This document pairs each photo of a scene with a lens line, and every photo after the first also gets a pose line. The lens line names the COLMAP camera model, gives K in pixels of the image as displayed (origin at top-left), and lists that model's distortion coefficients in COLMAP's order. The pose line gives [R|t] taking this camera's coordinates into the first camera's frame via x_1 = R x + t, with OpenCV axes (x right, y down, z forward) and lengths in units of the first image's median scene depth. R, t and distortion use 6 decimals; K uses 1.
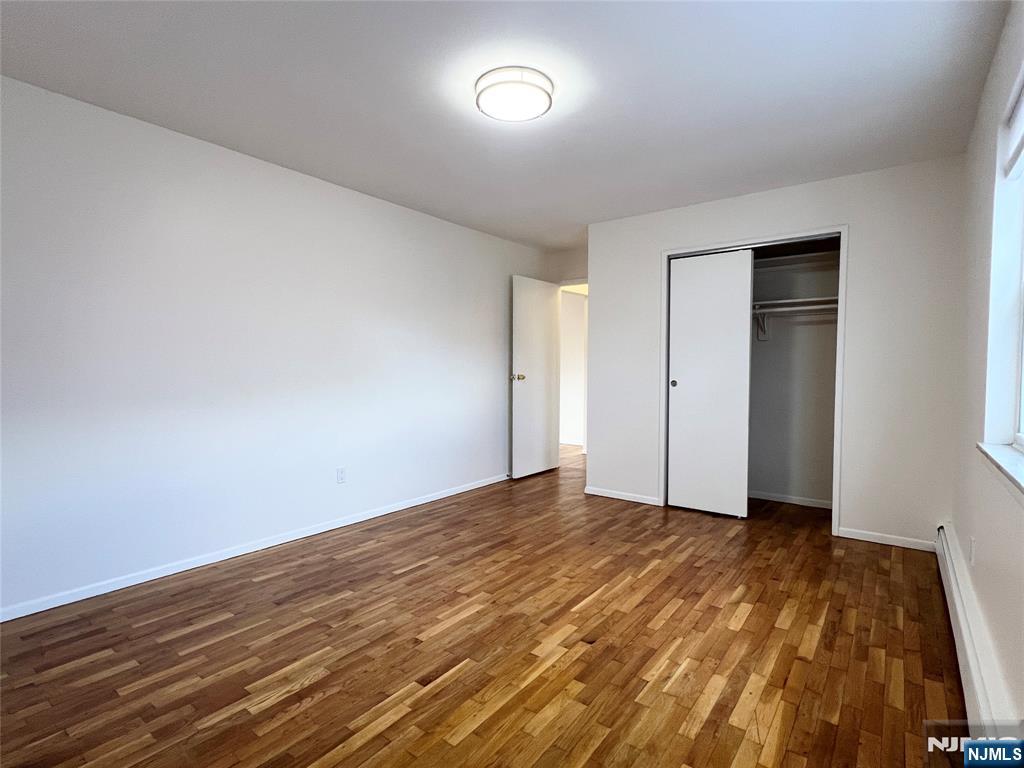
lens RADIAL K [[505.8, 0, 516.1], [0, 505.8, 384.5], [0, 0, 1]] dist [0.002566, 0.001301]
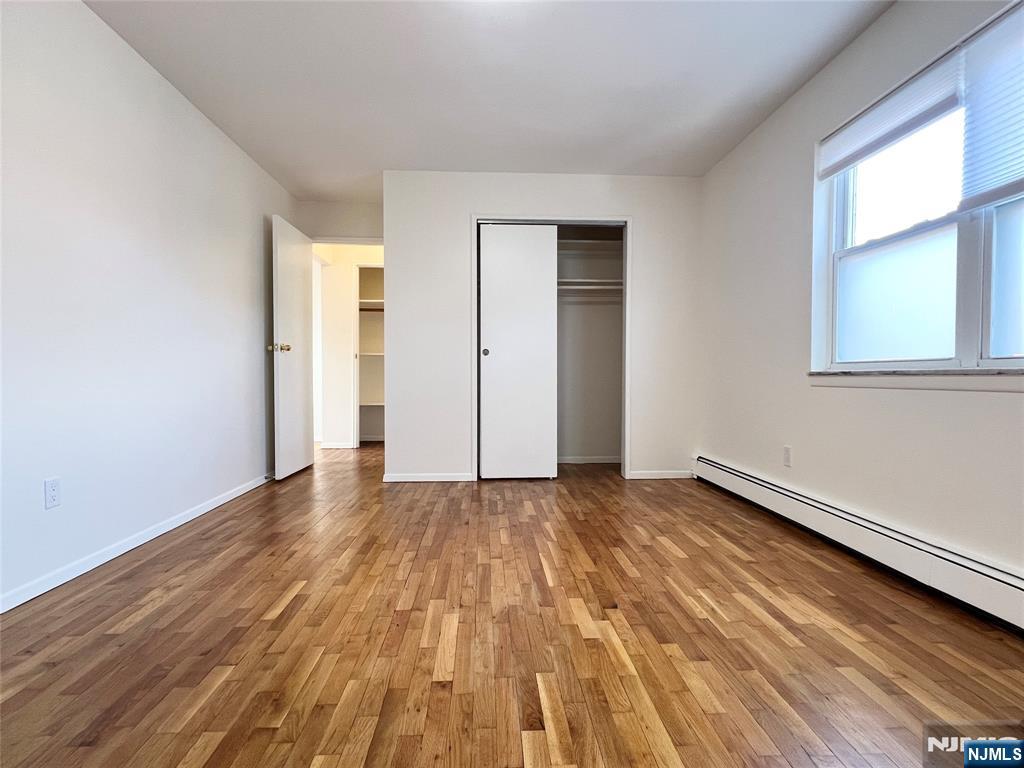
lens RADIAL K [[505.8, 0, 510.5], [0, 505.8, 383.7], [0, 0, 1]] dist [0.002566, 0.001301]
pose [[0.765962, -0.012079, 0.642772, -0.420163], [0.022369, 0.999719, -0.007870, 0.101645], [-0.642496, 0.020406, 0.766017, 0.343956]]
